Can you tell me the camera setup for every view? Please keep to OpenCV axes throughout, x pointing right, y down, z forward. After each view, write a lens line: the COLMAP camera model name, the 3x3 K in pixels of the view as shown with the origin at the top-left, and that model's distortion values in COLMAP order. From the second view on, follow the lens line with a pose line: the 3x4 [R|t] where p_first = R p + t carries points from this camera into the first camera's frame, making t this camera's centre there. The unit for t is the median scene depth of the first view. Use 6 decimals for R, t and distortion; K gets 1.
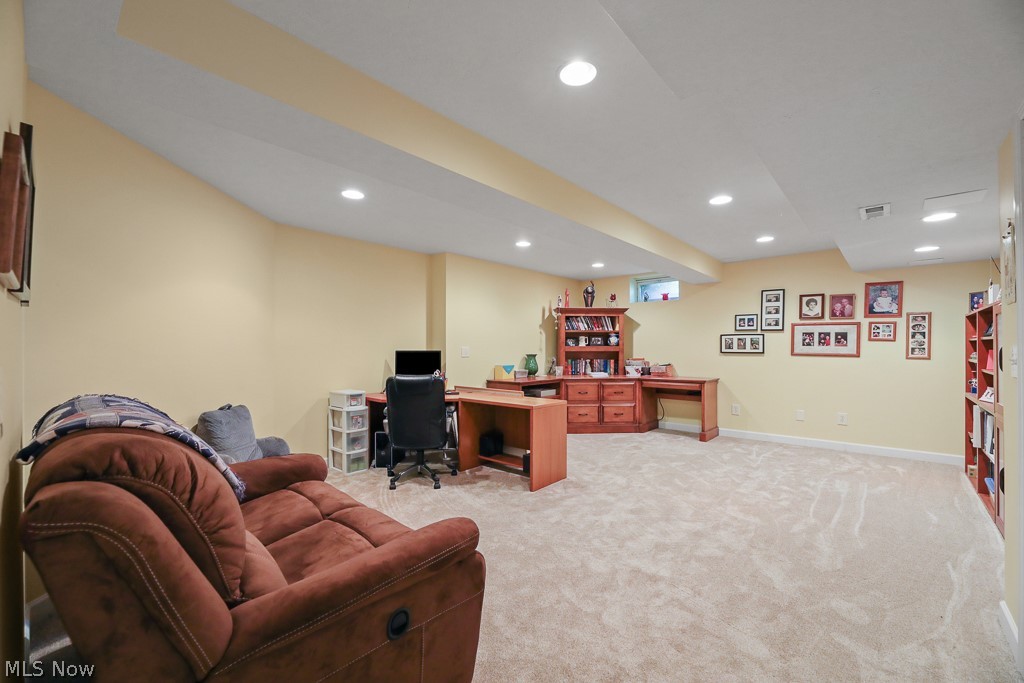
lens RADIAL K [[417.6, 0, 512.0], [0, 417.6, 341.5], [0, 0, 1]] dist [-0.000188, -0.000029]
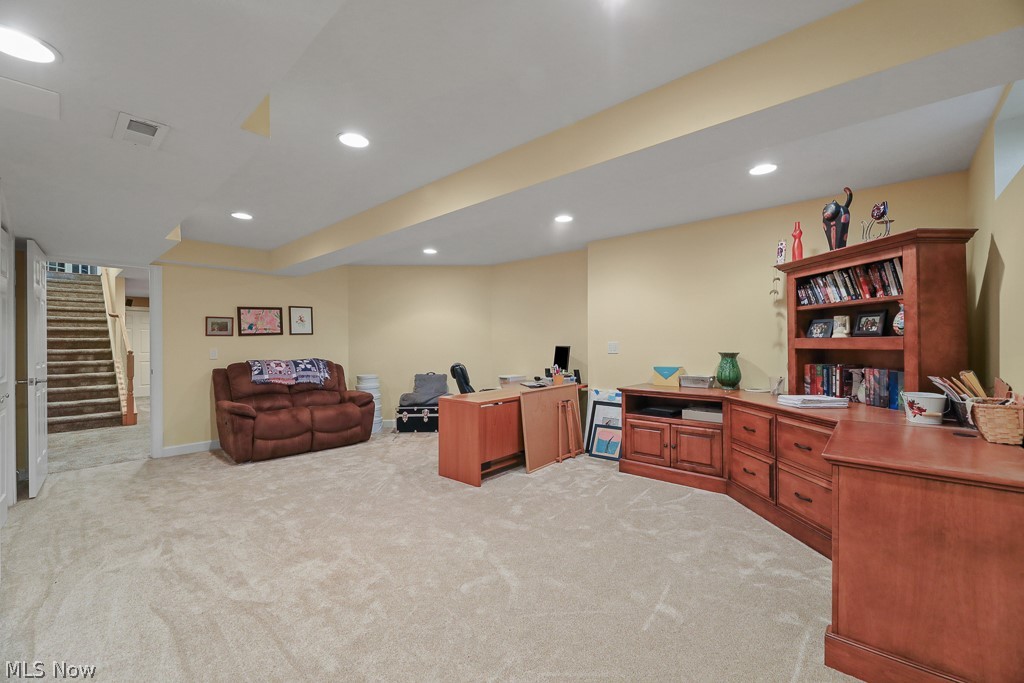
lens RADIAL K [[428.1, 0, 512.0], [0, 428.1, 341.5], [0, 0, 1]] dist [-0.000057, -0.000002]
pose [[-0.013208, -0.009686, -0.999866, 0.637277], [0.005774, 0.999936, -0.009763, 0.017814], [0.999896, -0.005903, -0.013151, 0.659064]]
